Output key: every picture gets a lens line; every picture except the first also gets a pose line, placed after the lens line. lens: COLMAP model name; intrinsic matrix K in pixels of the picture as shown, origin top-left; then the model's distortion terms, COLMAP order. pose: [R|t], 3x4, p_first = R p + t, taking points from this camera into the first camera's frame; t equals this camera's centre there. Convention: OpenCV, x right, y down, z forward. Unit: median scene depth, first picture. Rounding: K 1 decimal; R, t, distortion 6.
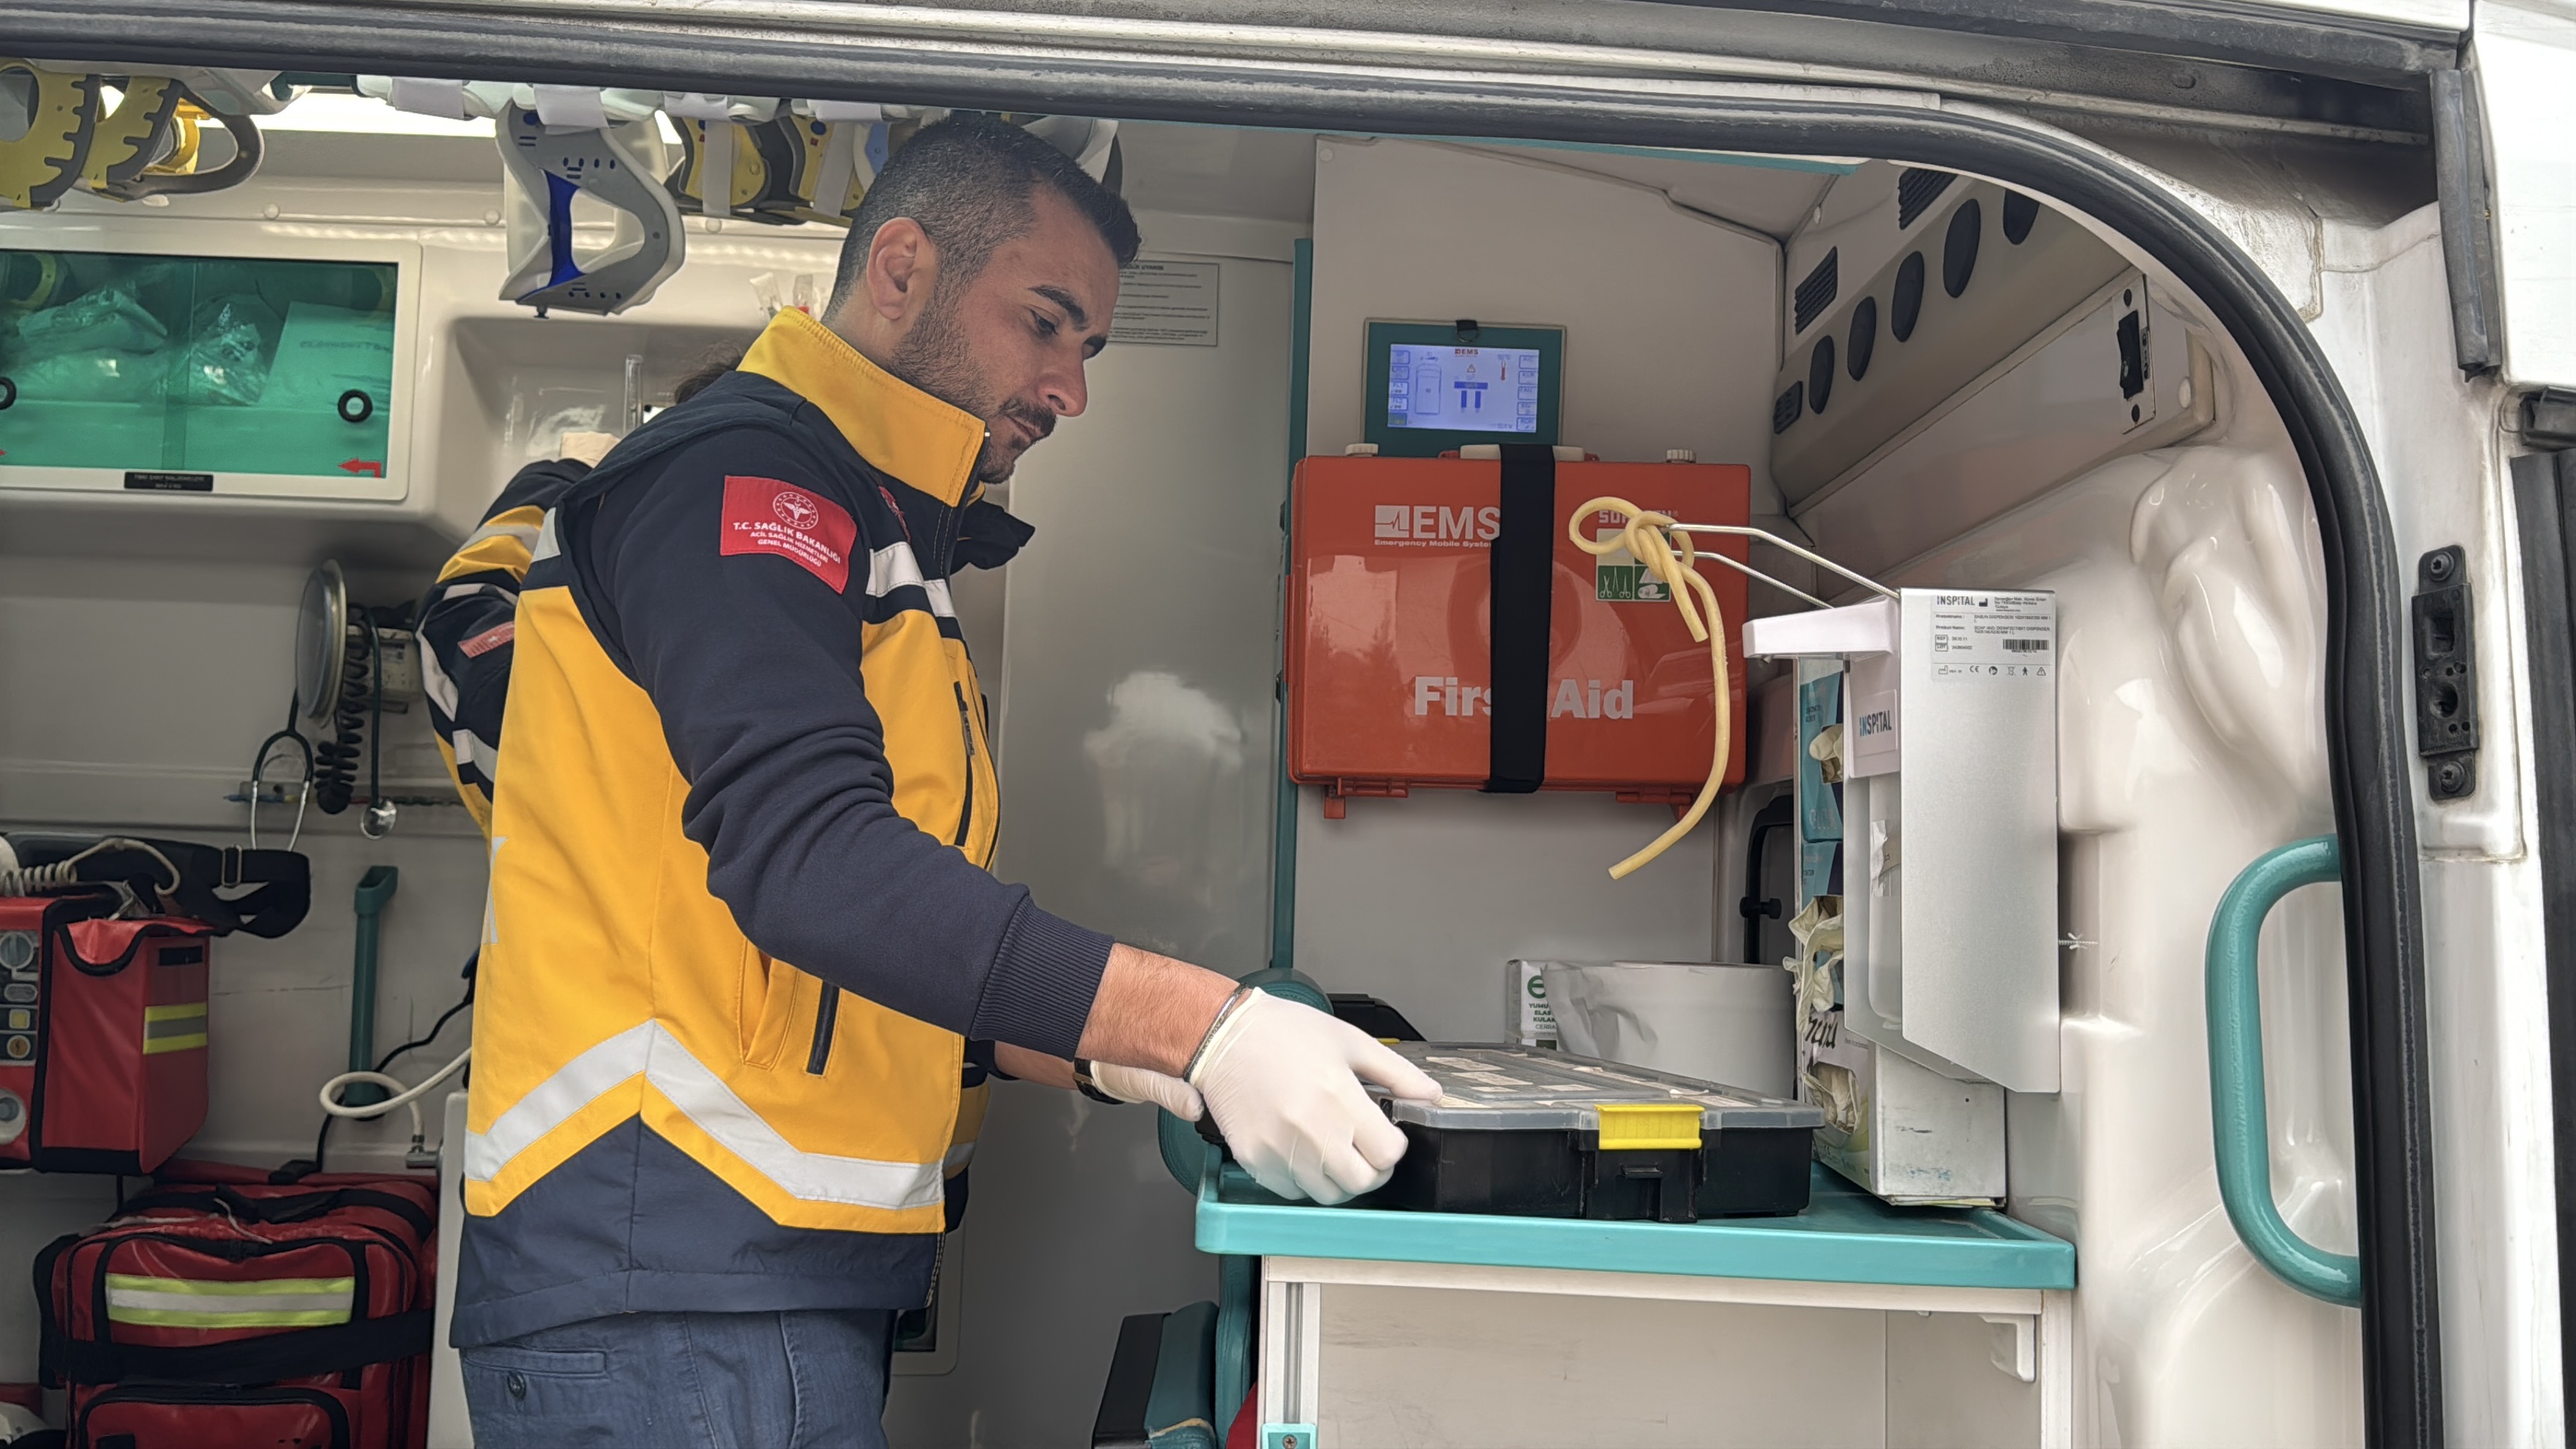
lens RADIAL K [[1929.8, 0, 1299.0], [0, 1929.8, 719.8], [0, 0, 1]] dist [0.113627, -0.198949]
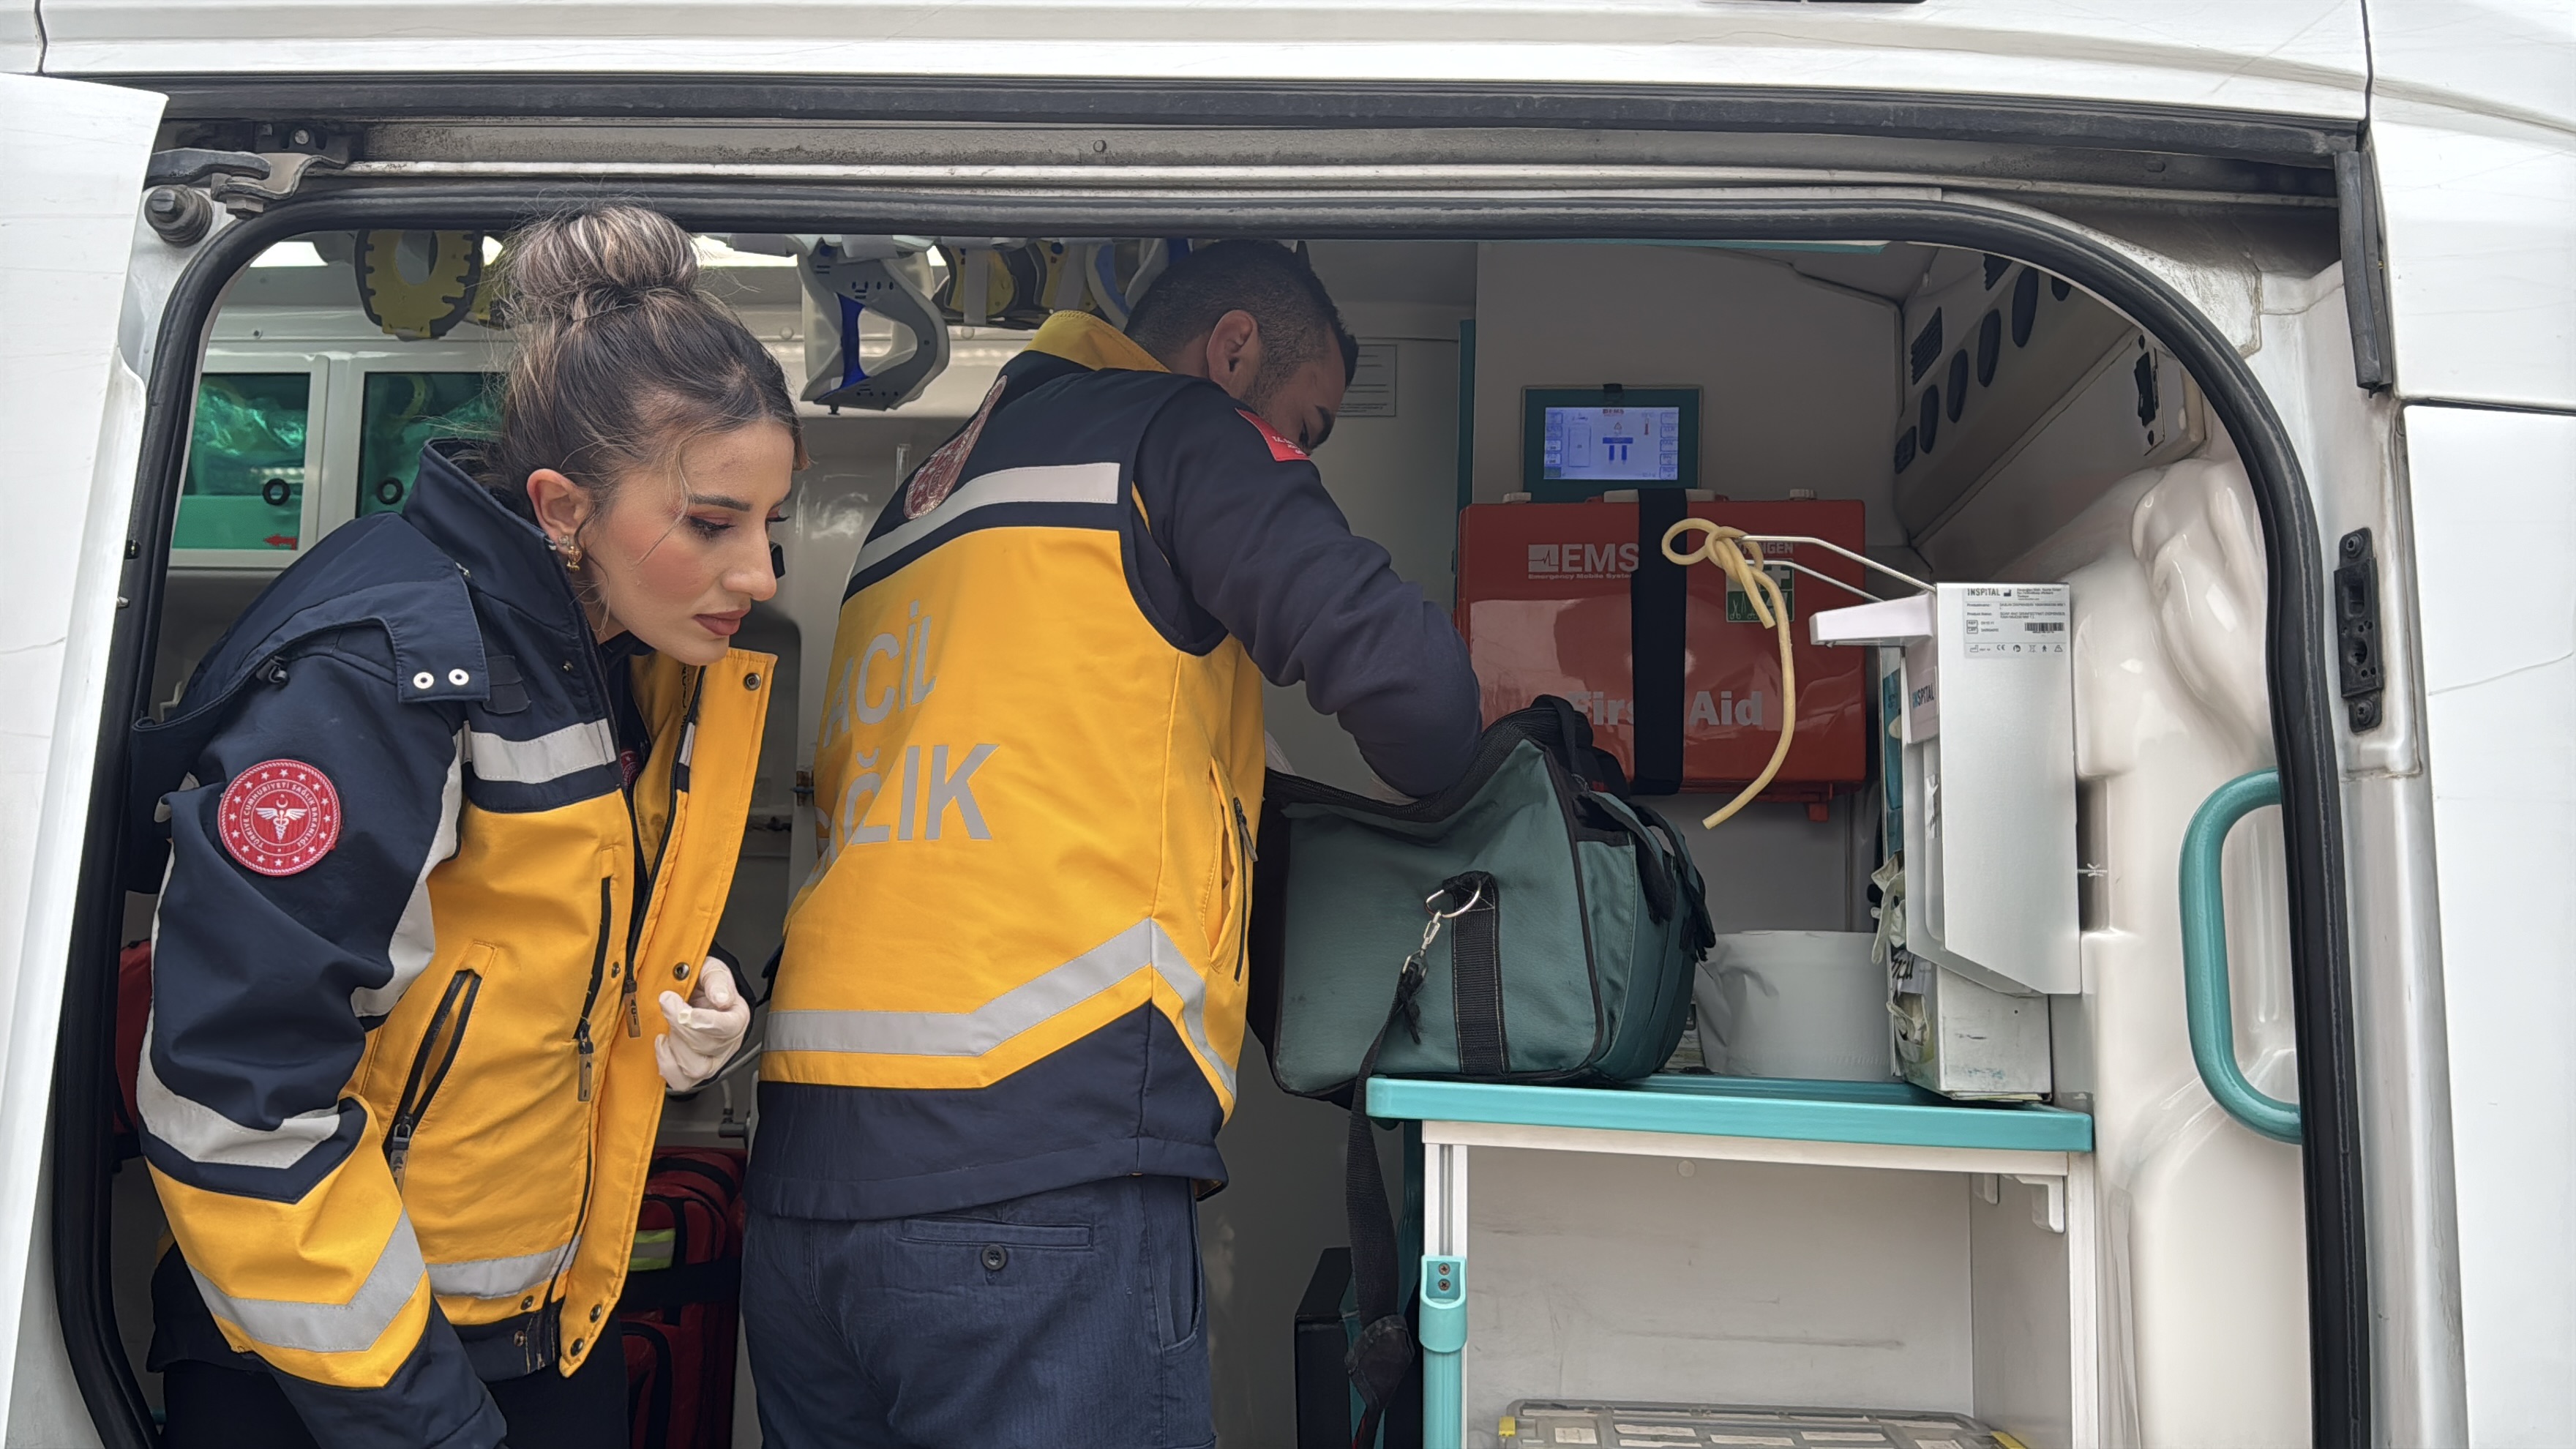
lens RADIAL K [[2128.9, 0, 1288.0], [0, 2128.9, 724.5], [0, 0, 1]] dist [0.157332, -0.427368]
pose [[0.992621, -0.019870, -0.119615, 0.064289], [0.013083, 0.998274, -0.057255, 0.092547], [0.120547, 0.055267, 0.991168, -0.381042]]
